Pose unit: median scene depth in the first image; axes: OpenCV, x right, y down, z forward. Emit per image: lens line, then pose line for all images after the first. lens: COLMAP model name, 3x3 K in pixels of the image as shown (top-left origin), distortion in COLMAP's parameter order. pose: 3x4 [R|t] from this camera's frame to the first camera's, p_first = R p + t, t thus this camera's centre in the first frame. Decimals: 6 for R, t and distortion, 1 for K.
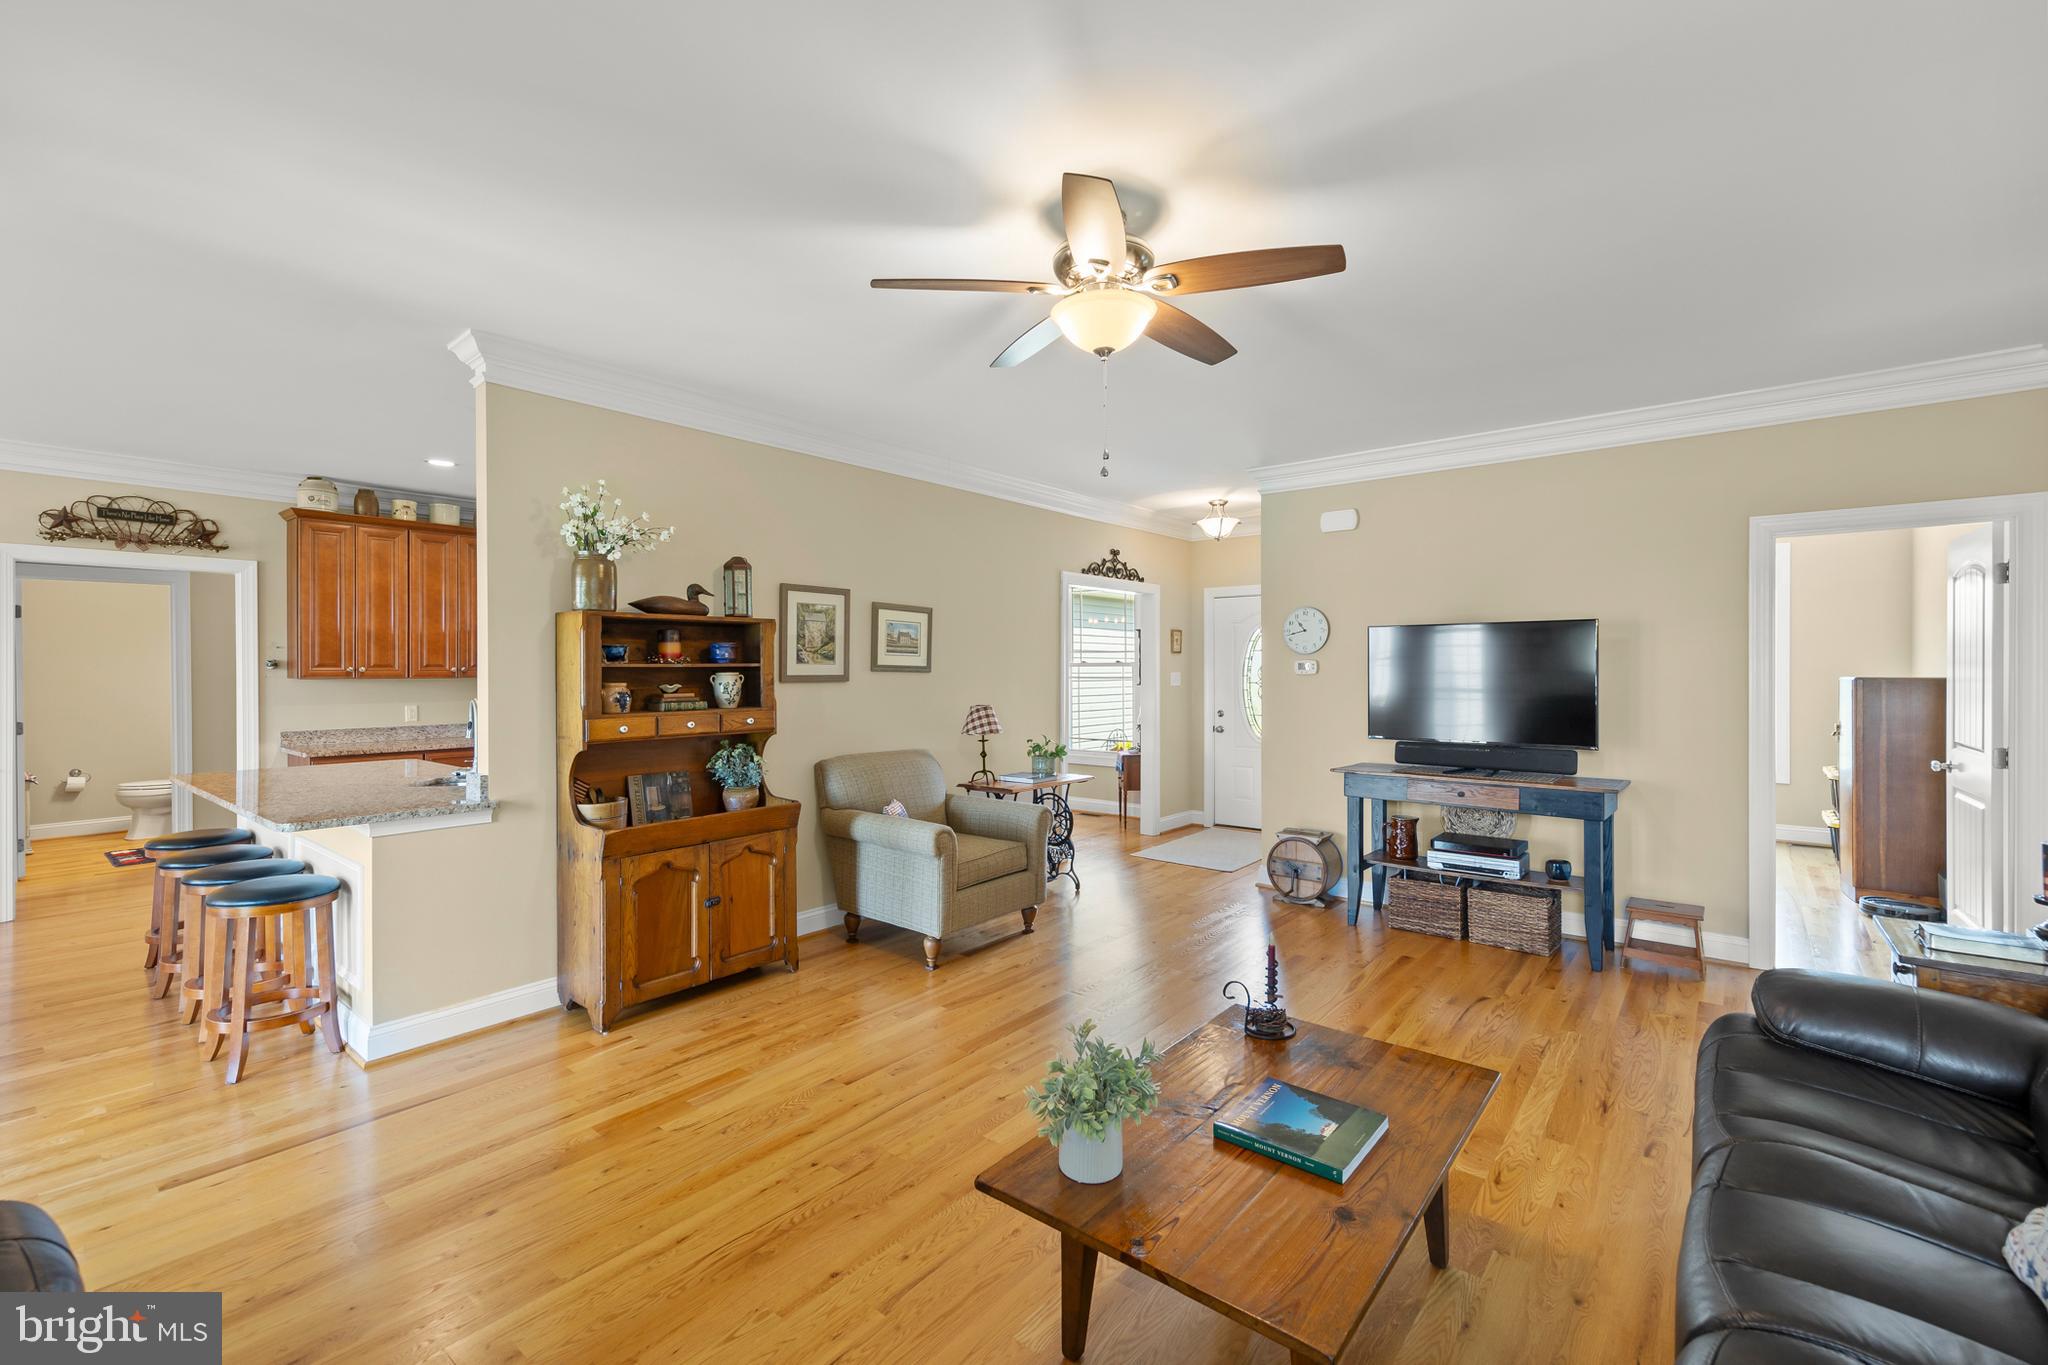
lens RADIAL K [[874.7, 0, 1025.9], [0, 874.7, 681.5], [0, 0, 1]] dist [0.007230, -0.001561]
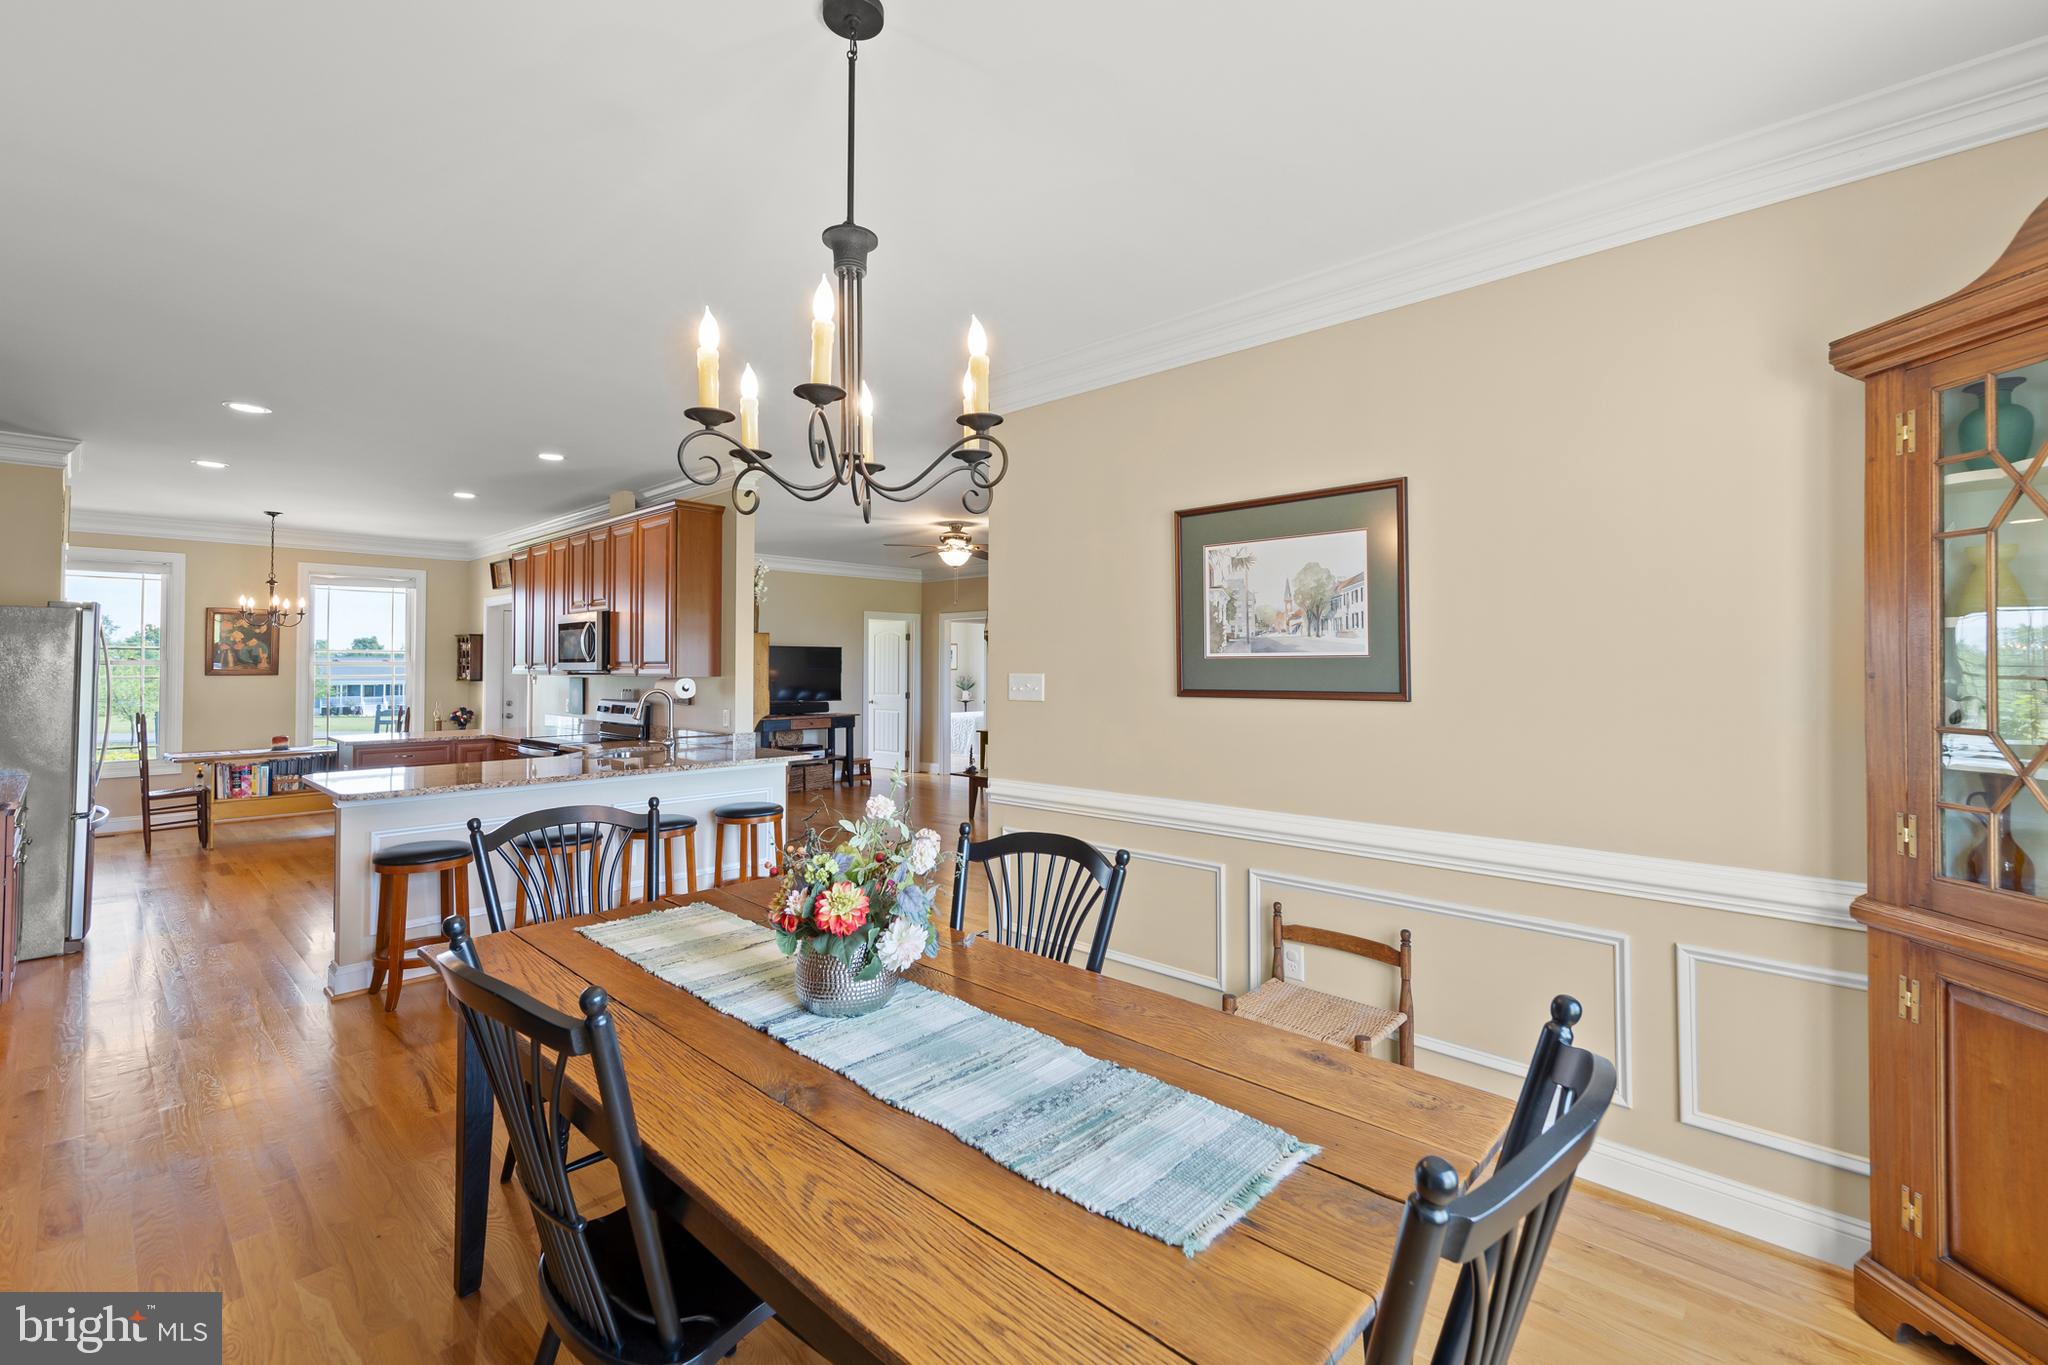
lens RADIAL K [[874.7, 0, 1035.2], [0, 874.7, 654.4], [0, 0, 1]] dist [0.007230, -0.001561]
pose [[0.068253, 0.013068, 0.997582, -1.649201], [0.015858, 0.999774, -0.014181, -0.005470], [-0.997542, 0.016787, 0.068030, 0.268394]]
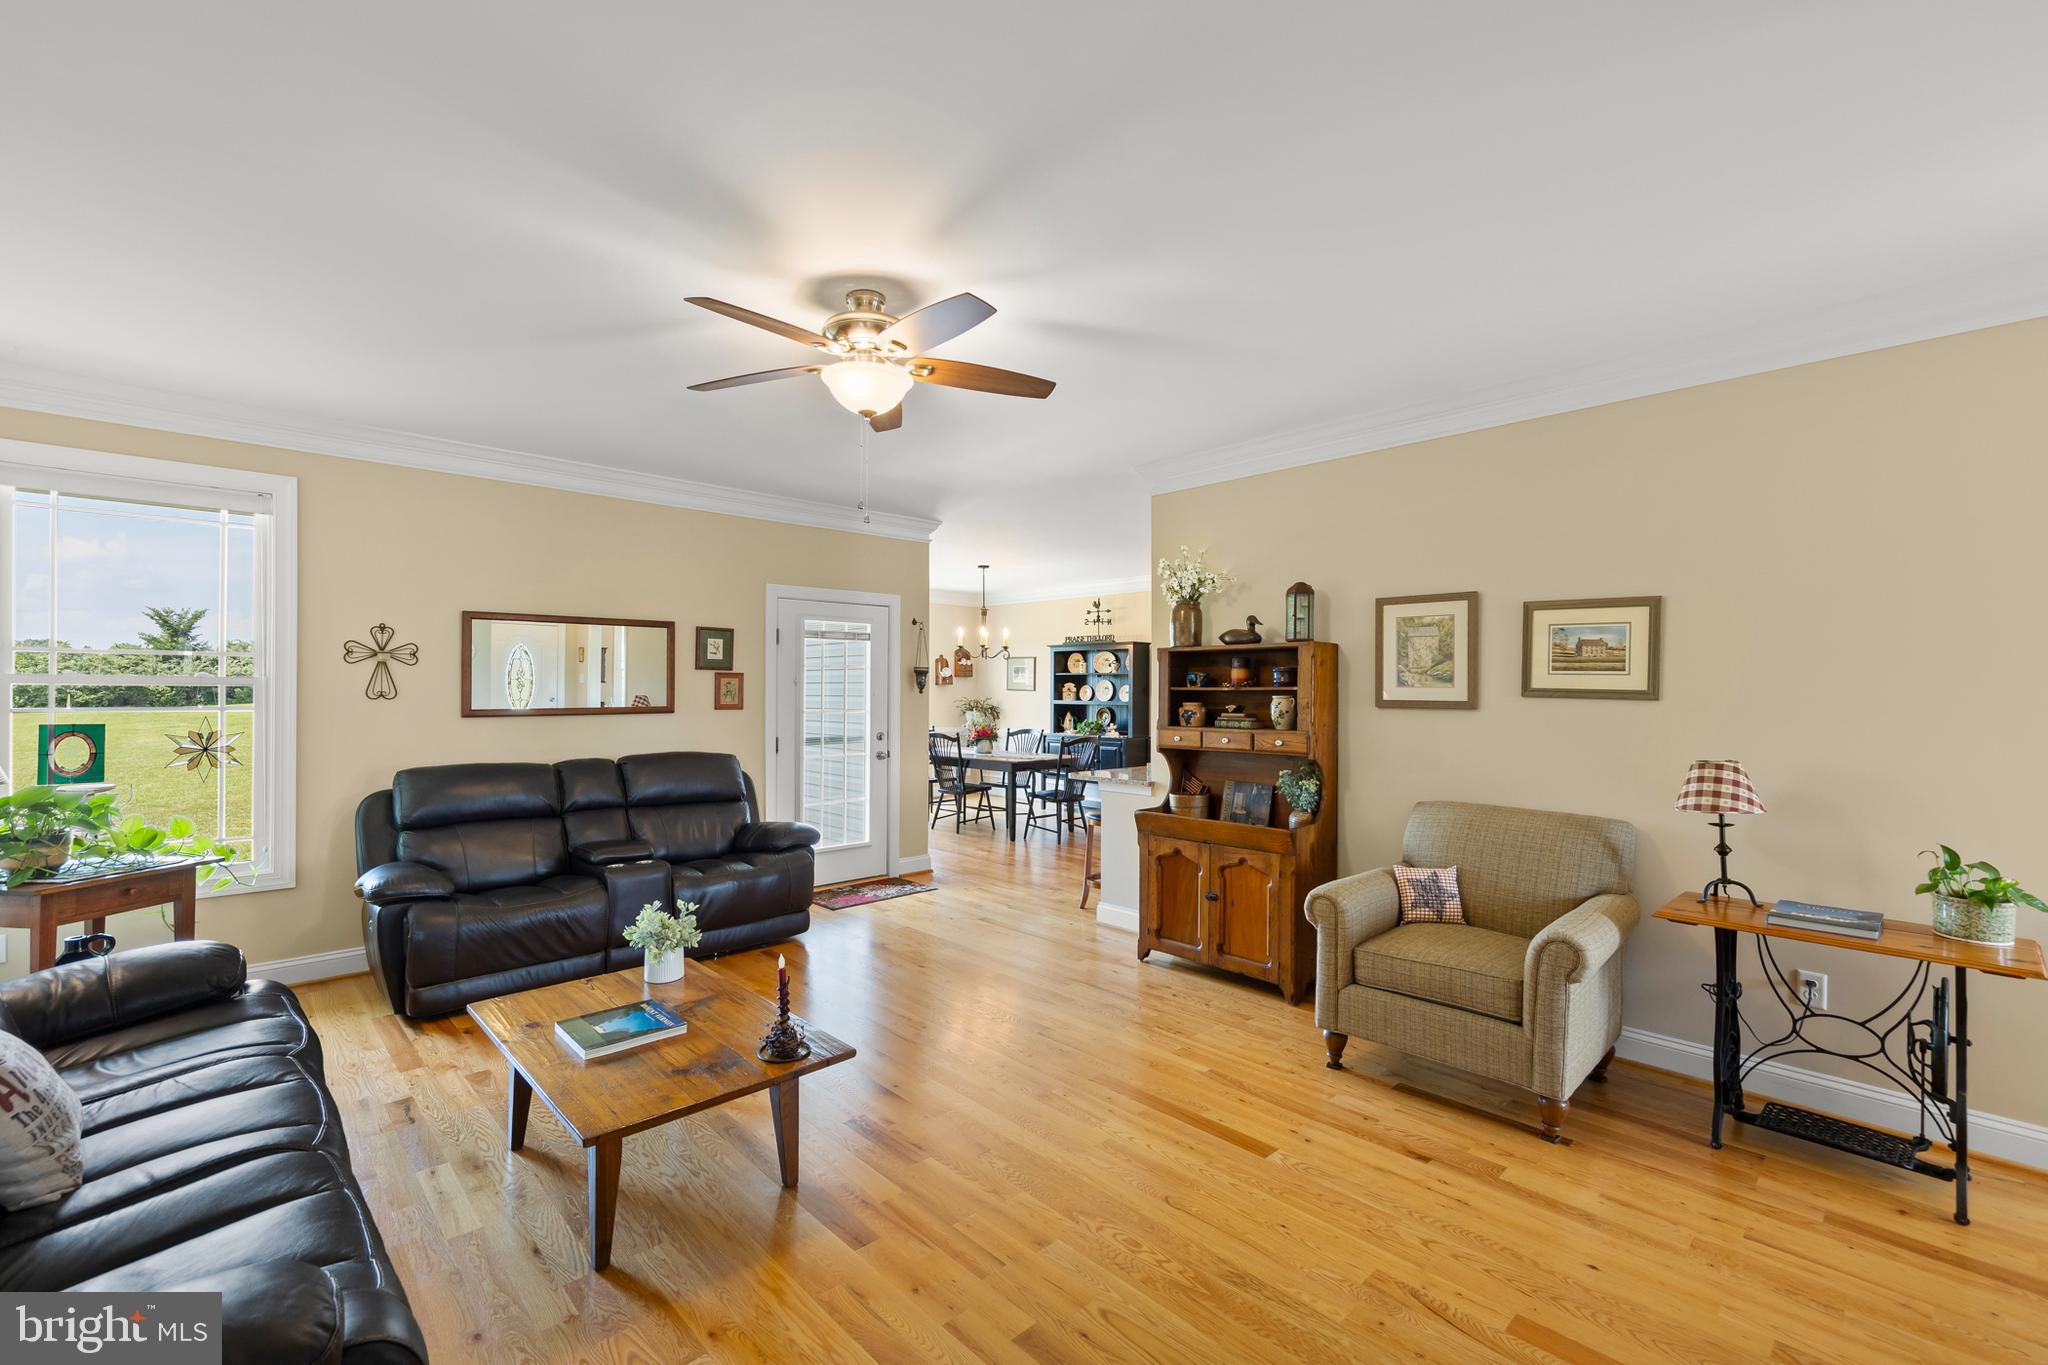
lens RADIAL K [[874.7, 0, 1029.9], [0, 874.7, 694.3], [0, 0, 1]] dist [0.007230, -0.001561]
pose [[-0.127549, 0.006255, -0.991812, 0.651607], [-0.018040, 0.999800, 0.008625, -0.013804], [0.991668, 0.018993, -0.127411, 0.739052]]
